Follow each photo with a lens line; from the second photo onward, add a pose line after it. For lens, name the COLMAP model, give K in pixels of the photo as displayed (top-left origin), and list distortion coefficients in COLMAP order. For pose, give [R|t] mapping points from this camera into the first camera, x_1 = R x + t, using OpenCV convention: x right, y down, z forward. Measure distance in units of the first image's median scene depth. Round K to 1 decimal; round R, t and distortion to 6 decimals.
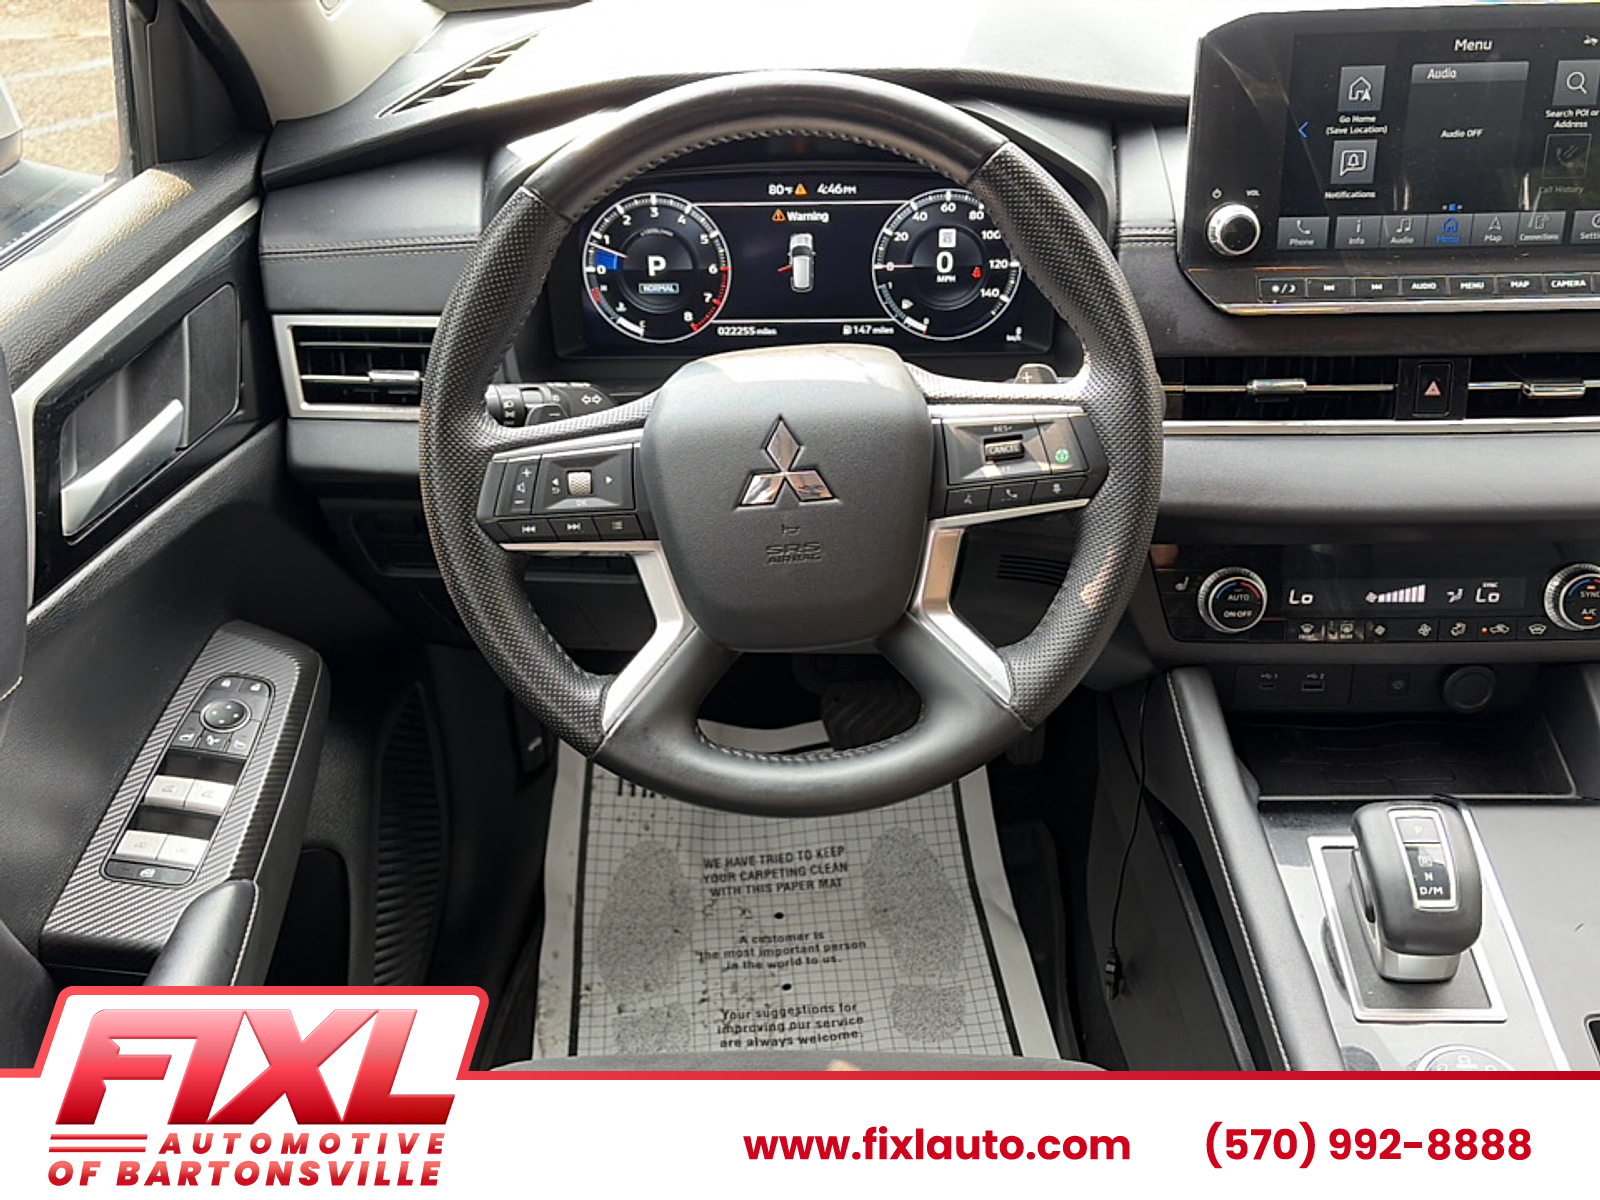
lens RADIAL K [[1607.1, 0, 805.4], [0, 1607.1, 627.5], [0, 0, 1]] dist [-0.018958, 0.085360]
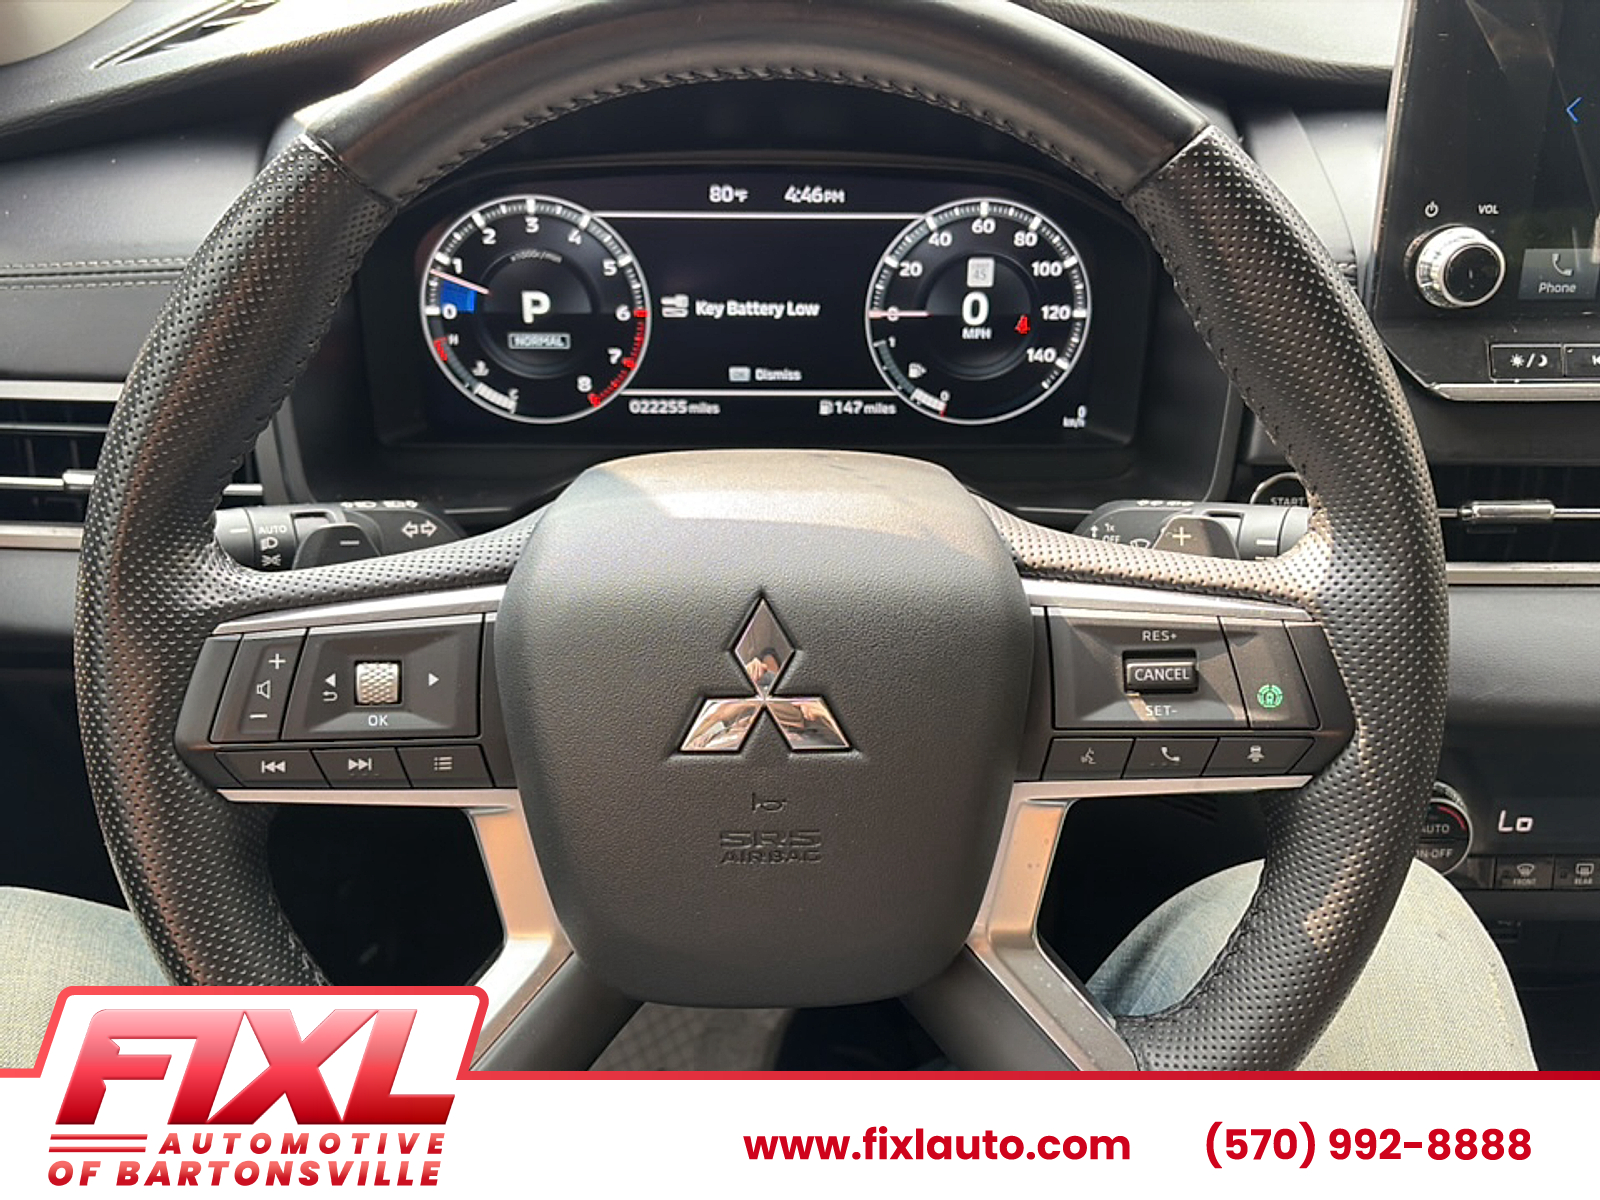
lens RADIAL K [[1416.2, 0, 802.8], [0, 1416.2, 543.6], [0, 0, 1]] dist [0.006444, -0.011837]
pose [[0.998616, 0.007451, 0.052065, -0.013872], [-0.004855, 0.998747, -0.049810, -0.102010], [-0.052371, 0.049489, 0.997401, 0.428922]]
